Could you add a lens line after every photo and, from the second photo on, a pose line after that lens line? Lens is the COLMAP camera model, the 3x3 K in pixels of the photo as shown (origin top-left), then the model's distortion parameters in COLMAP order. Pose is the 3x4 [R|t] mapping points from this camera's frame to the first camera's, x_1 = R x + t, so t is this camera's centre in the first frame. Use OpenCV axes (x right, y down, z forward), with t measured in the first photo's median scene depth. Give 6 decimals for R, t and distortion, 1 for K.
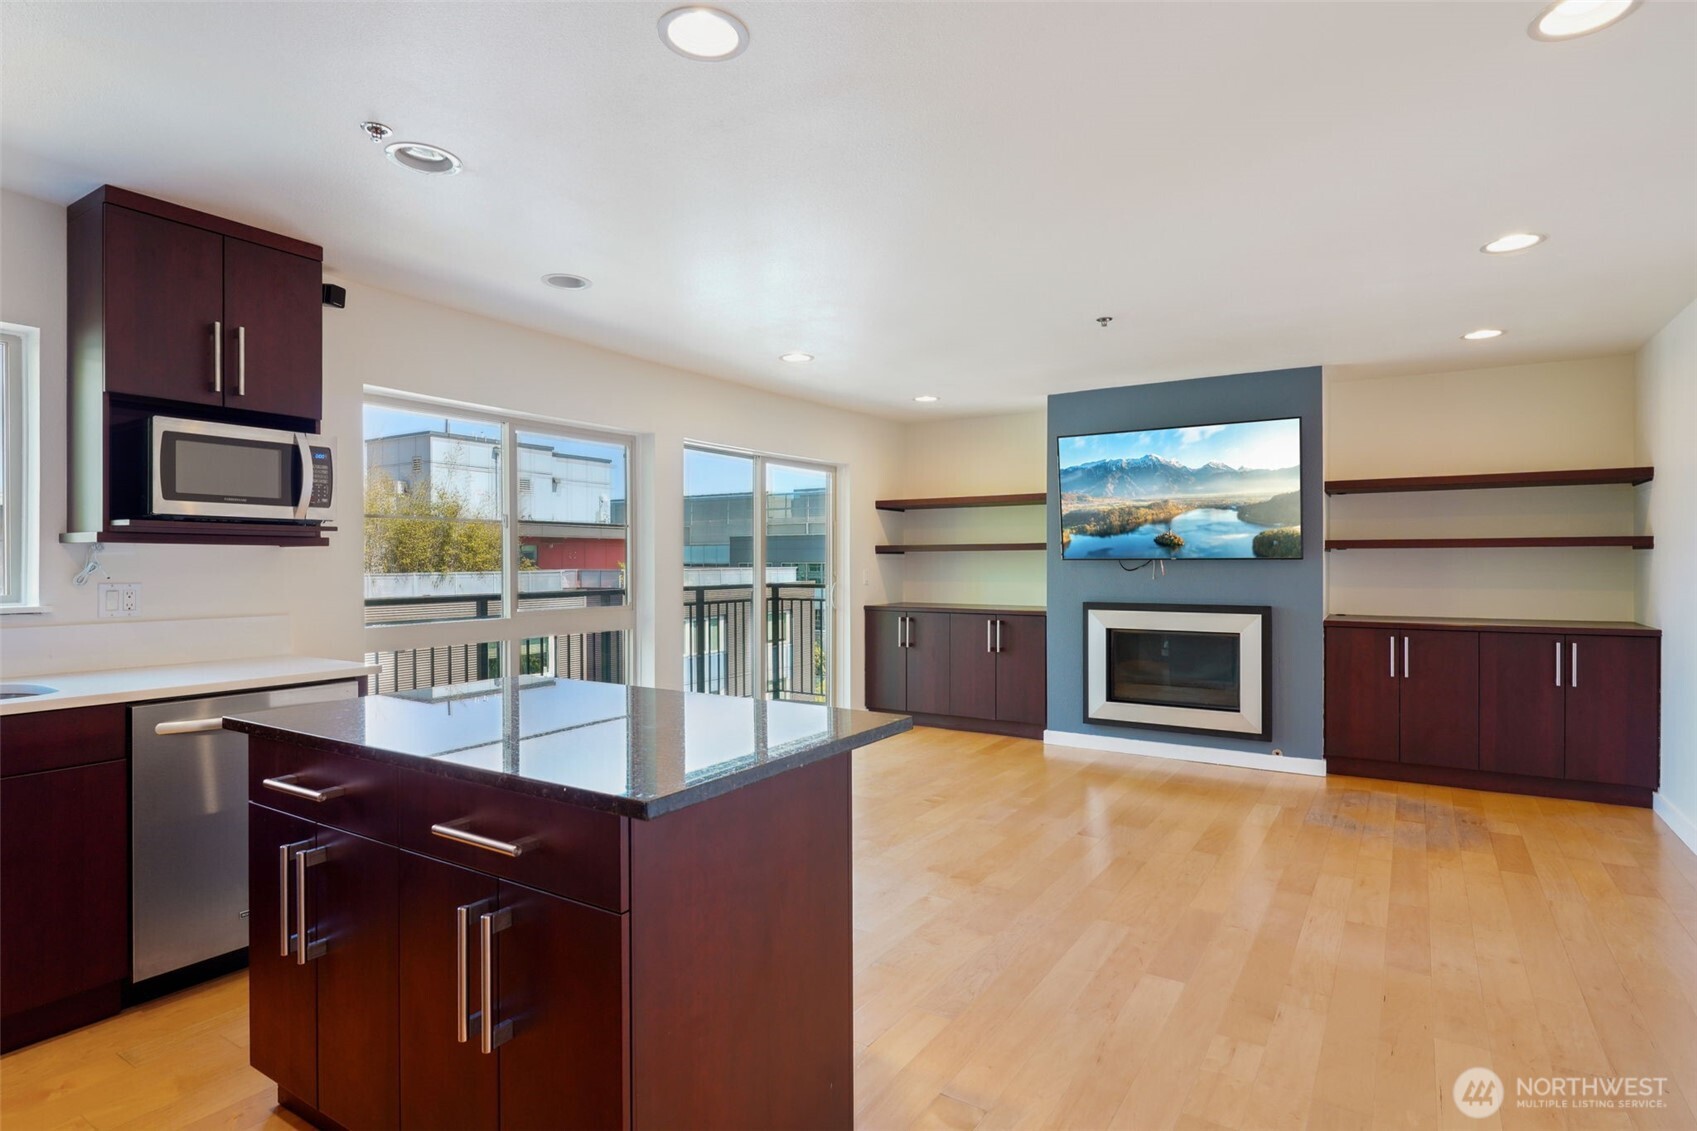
lens RADIAL K [[862.4, 0, 867.0], [0, 862.4, 559.5], [0, 0, 1]] dist [-0.000611, -0.000363]
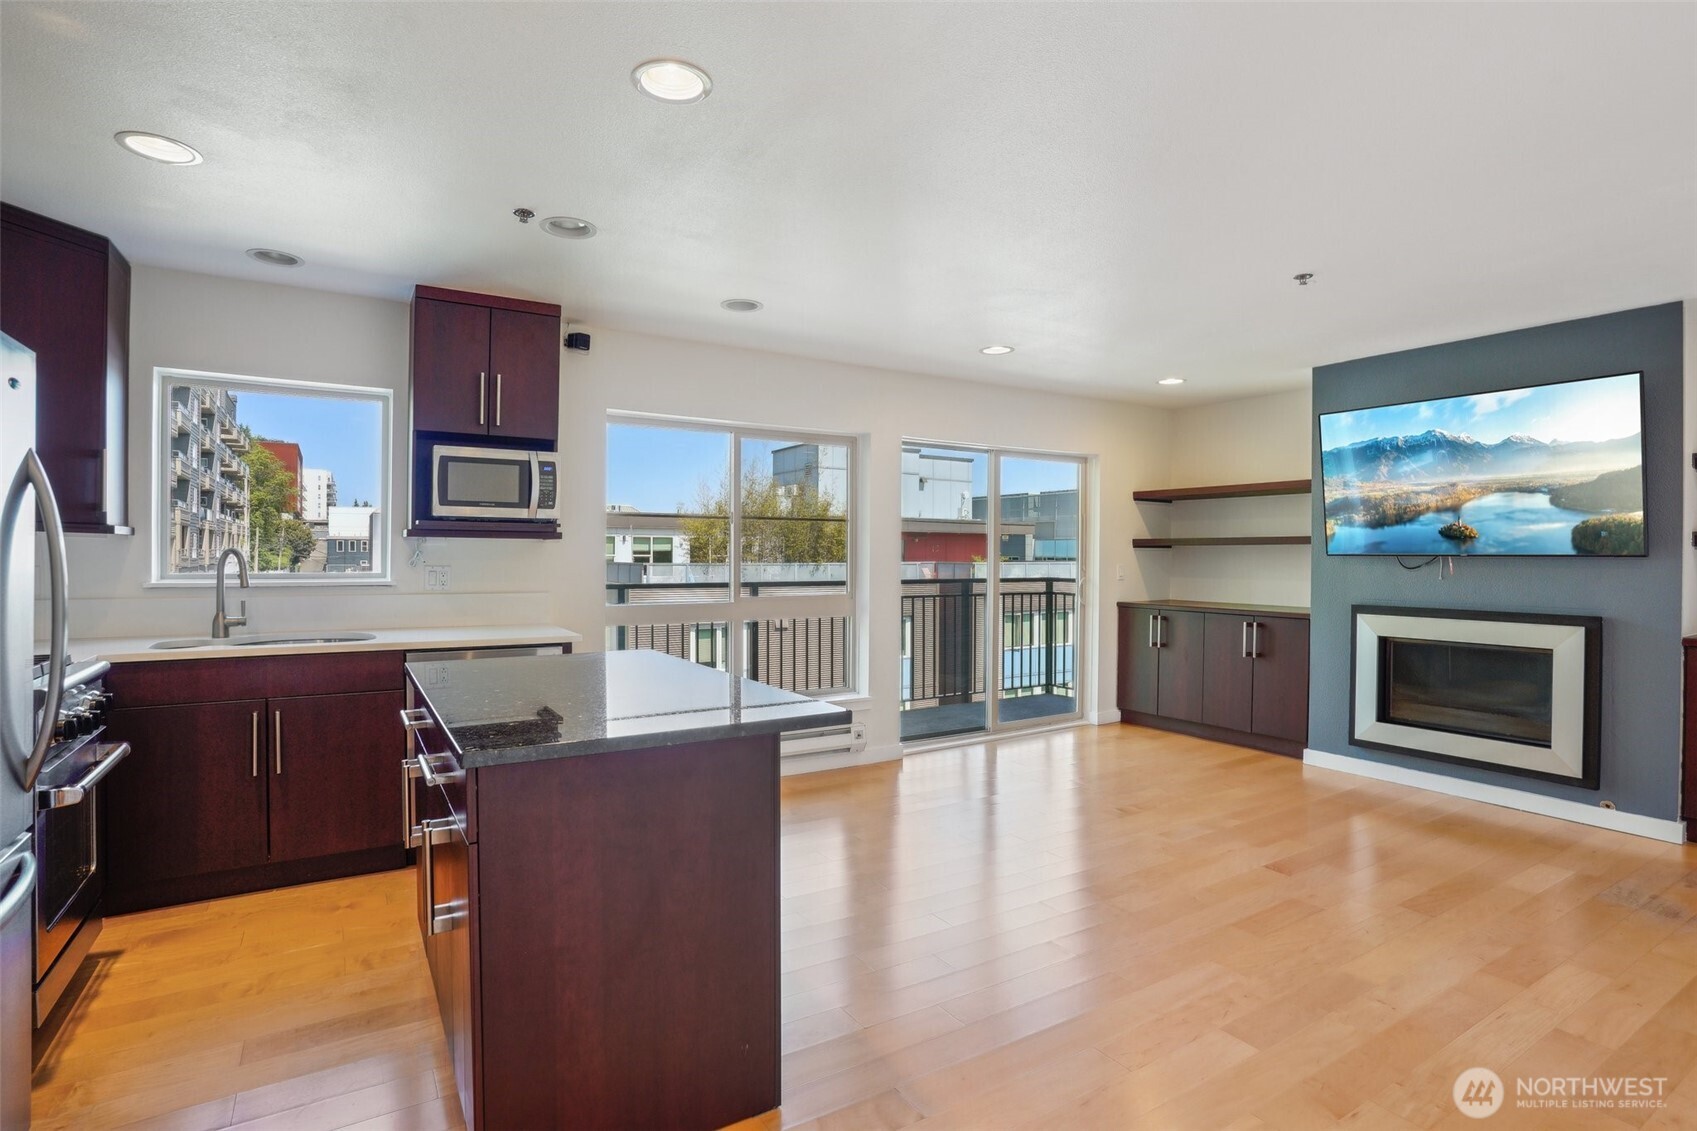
lens RADIAL K [[841.7, 0, 851.8], [0, 841.7, 555.6], [0, 0, 1]] dist [-0.073945, 0.027944]
pose [[0.898530, 0.007392, -0.438849, 0.174303], [-0.006171, 0.999972, 0.004210, 0.000463], [0.438868, -0.001074, 0.898551, 0.049510]]
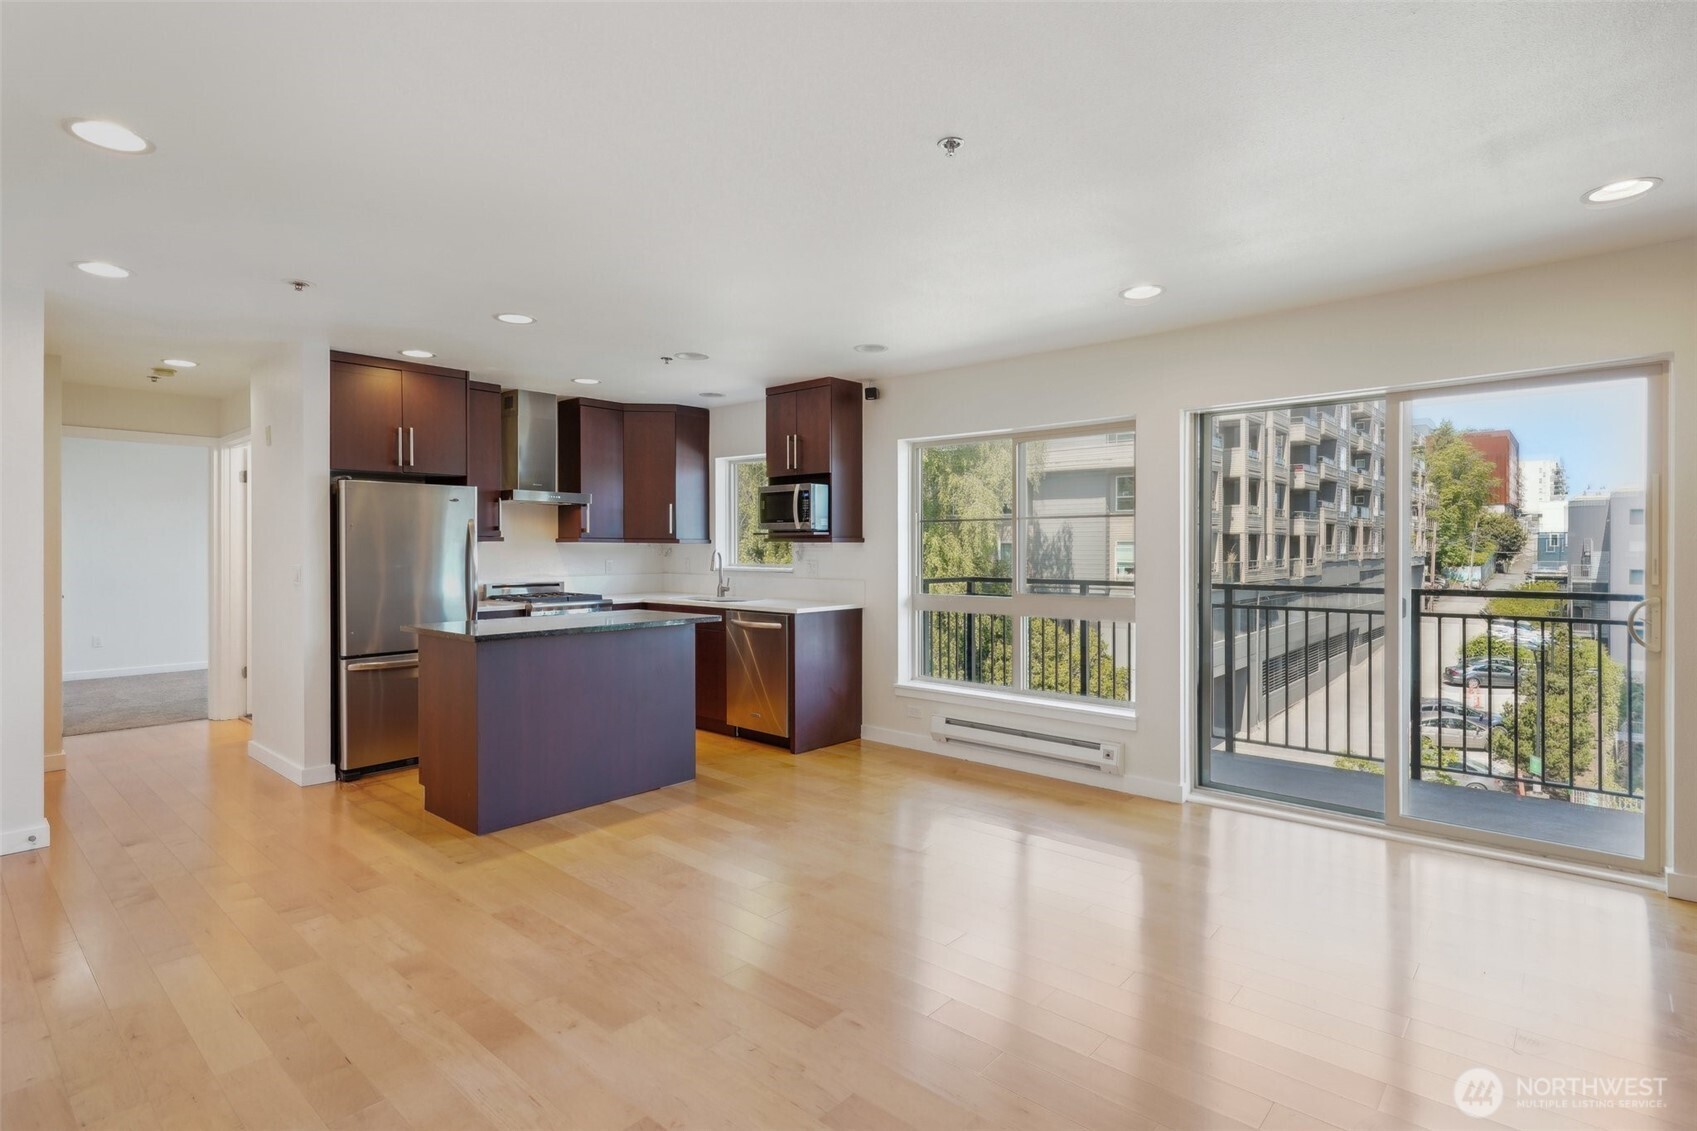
lens RADIAL K [[844.5, 0, 847.6], [0, 844.5, 542.1], [0, 0, 1]] dist [0.000885, -0.000237]
pose [[-0.164005, -0.003234, -0.986454, 0.648376], [0.002892, 0.999989, -0.003759, -0.005368], [0.986455, -0.003470, -0.163994, 0.774464]]
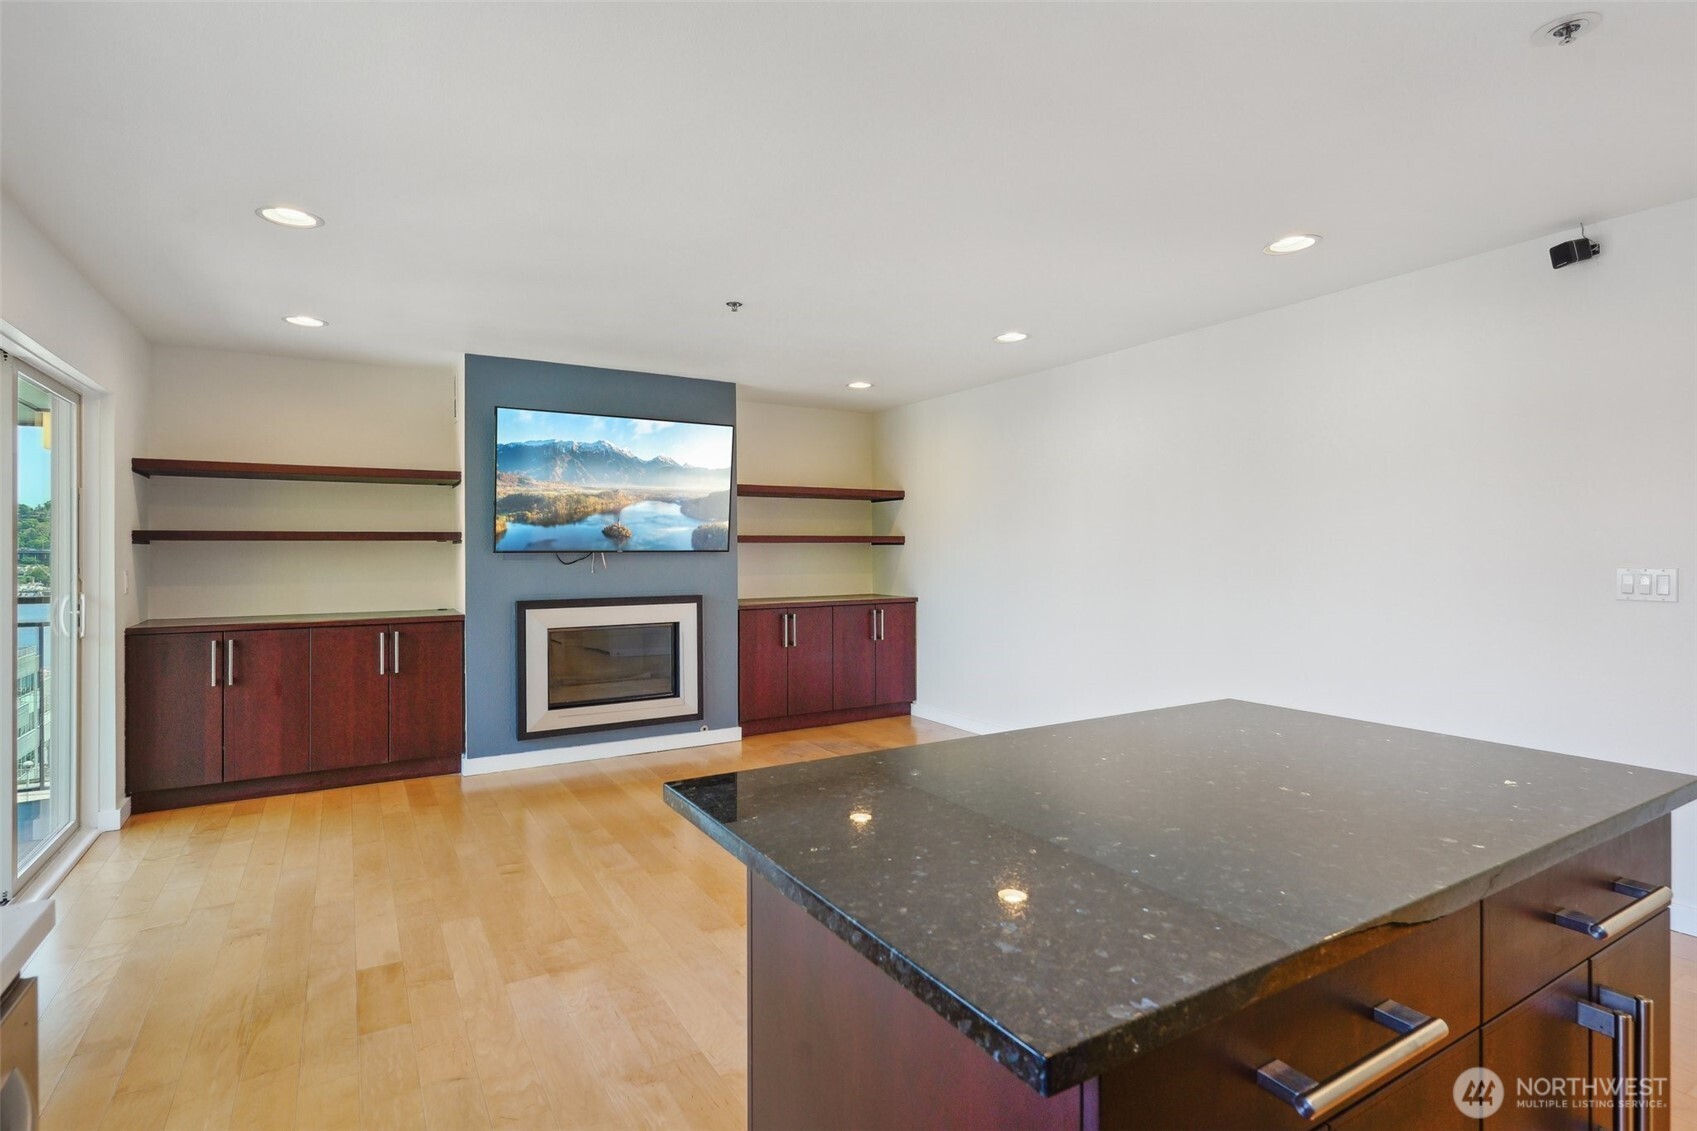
lens RADIAL K [[844.5, 0, 847.6], [0, 844.5, 542.1], [0, 0, 1]] dist [0.000885, -0.000237]
pose [[0.449629, 0.010783, 0.893150, -0.387297], [0.000772, 0.999922, -0.012461, 0.001574], [-0.893215, 0.006292, 0.449586, 0.346144]]
